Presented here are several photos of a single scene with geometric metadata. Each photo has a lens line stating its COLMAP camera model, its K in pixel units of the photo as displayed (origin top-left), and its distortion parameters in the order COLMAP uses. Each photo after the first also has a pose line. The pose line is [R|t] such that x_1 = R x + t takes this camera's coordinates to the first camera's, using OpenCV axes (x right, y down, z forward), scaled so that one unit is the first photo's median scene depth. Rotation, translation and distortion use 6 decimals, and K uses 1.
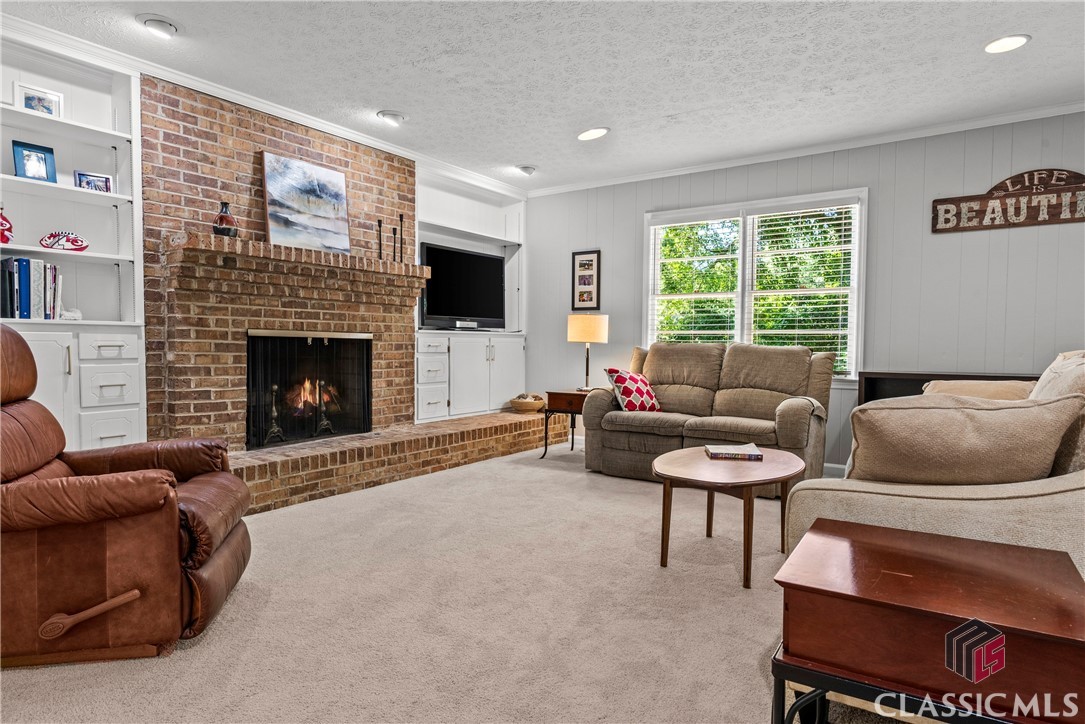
lens RADIAL K [[620.4, 0, 572.8], [0, 620.4, 367.2], [0, 0, 1]] dist [-0.008302, 0.000066]
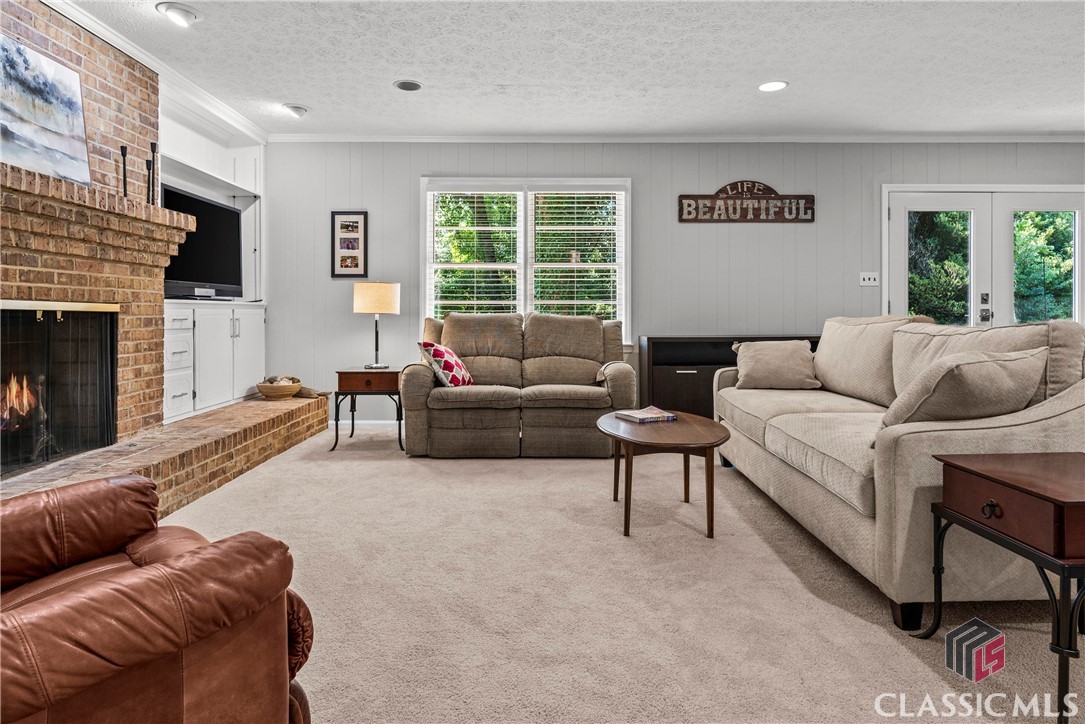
lens RADIAL K [[620.4, 0, 567.5], [0, 620.4, 316.1], [0, 0, 1]] dist [-0.008302, 0.000066]
pose [[0.823345, -0.010695, 0.567441, -0.300560], [0.028748, 0.999325, -0.022878, -0.009495], [-0.566813, 0.035149, 0.823096, 0.126048]]
